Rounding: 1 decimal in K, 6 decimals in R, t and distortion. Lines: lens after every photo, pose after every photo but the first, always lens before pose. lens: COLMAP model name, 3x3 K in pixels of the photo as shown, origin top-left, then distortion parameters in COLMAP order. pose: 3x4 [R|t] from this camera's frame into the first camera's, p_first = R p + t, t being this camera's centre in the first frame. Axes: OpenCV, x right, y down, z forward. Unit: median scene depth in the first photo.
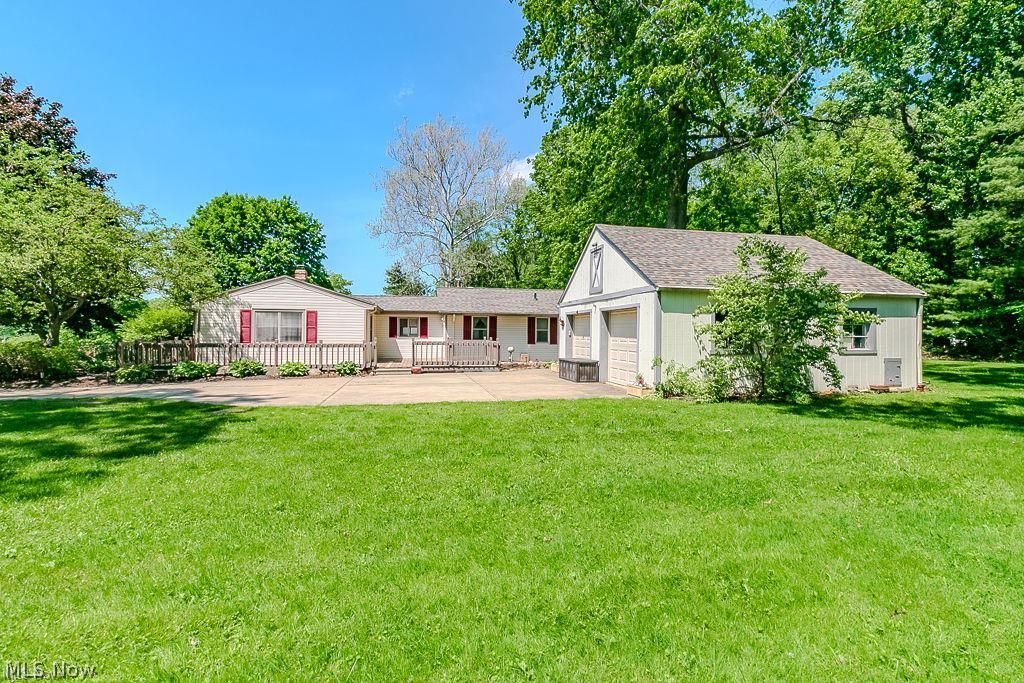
lens RADIAL K [[461.8, 0, 468.6], [0, 461.8, 327.5], [0, 0, 1]] dist [-0.000379, -0.000025]
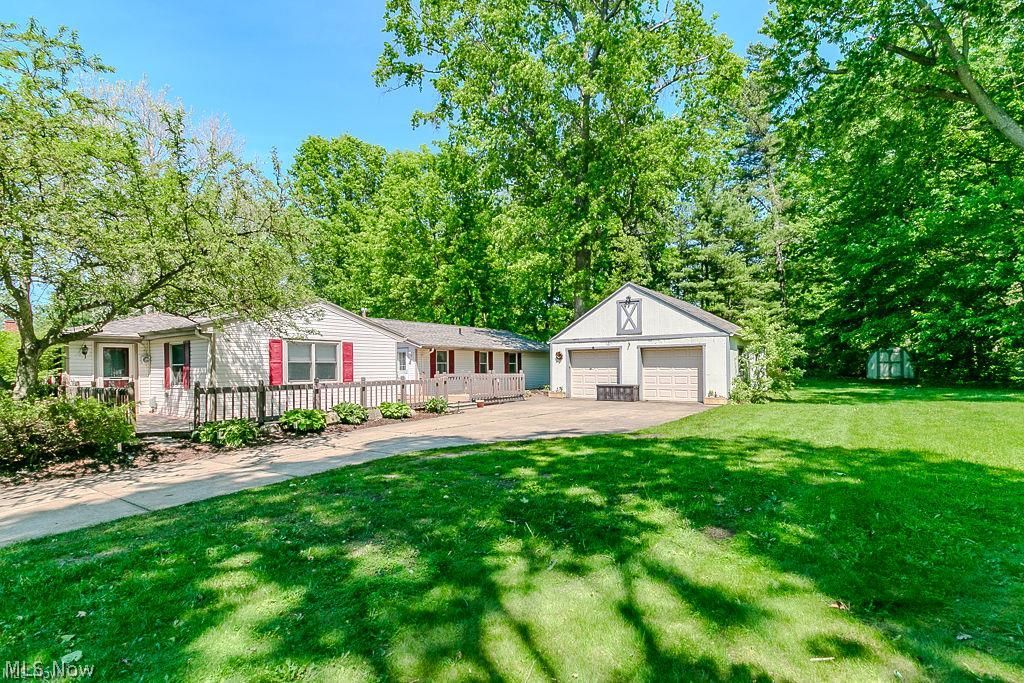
lens RADIAL K [[484.5, 0, 514.6], [0, 484.5, 360.6], [0, 0, 1]] dist [-0.001102, -0.000152]
pose [[0.724235, -0.008412, 0.689502, -0.751519], [0.010026, 0.999948, 0.001669, -0.002684], [-0.689480, 0.005704, 0.724282, 0.175257]]
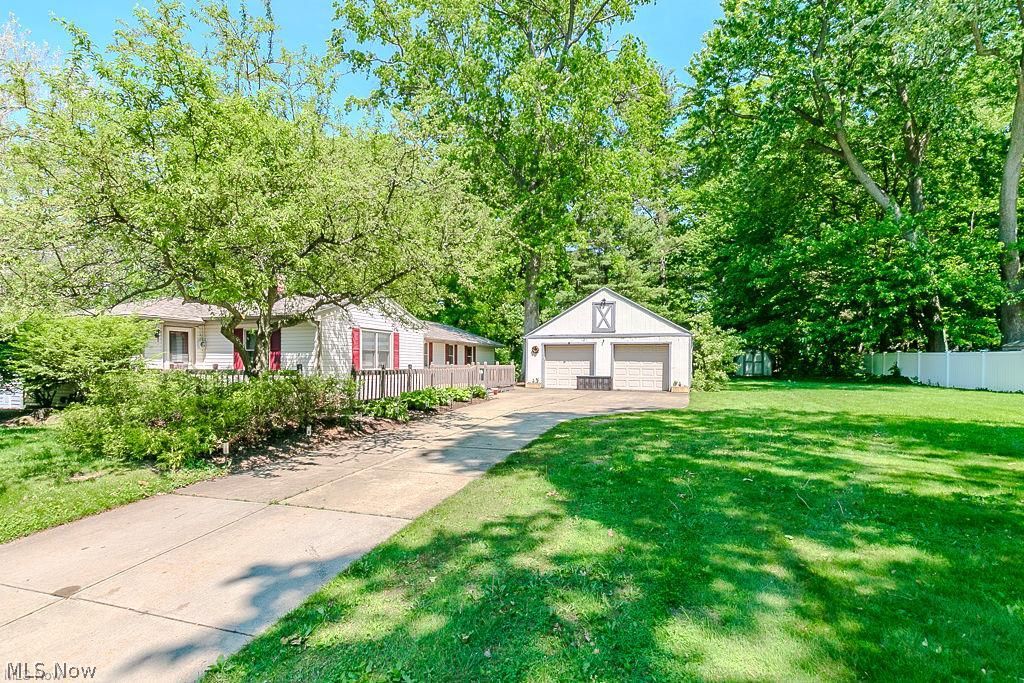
lens RADIAL K [[484.5, 0, 514.6], [0, 484.5, 360.6], [0, 0, 1]] dist [-0.001102, -0.000152]
pose [[0.561048, -0.005230, 0.827767, -0.982780], [-0.008290, 0.999894, 0.011936, 0.003035], [-0.827742, -0.013559, 0.560945, 0.279208]]
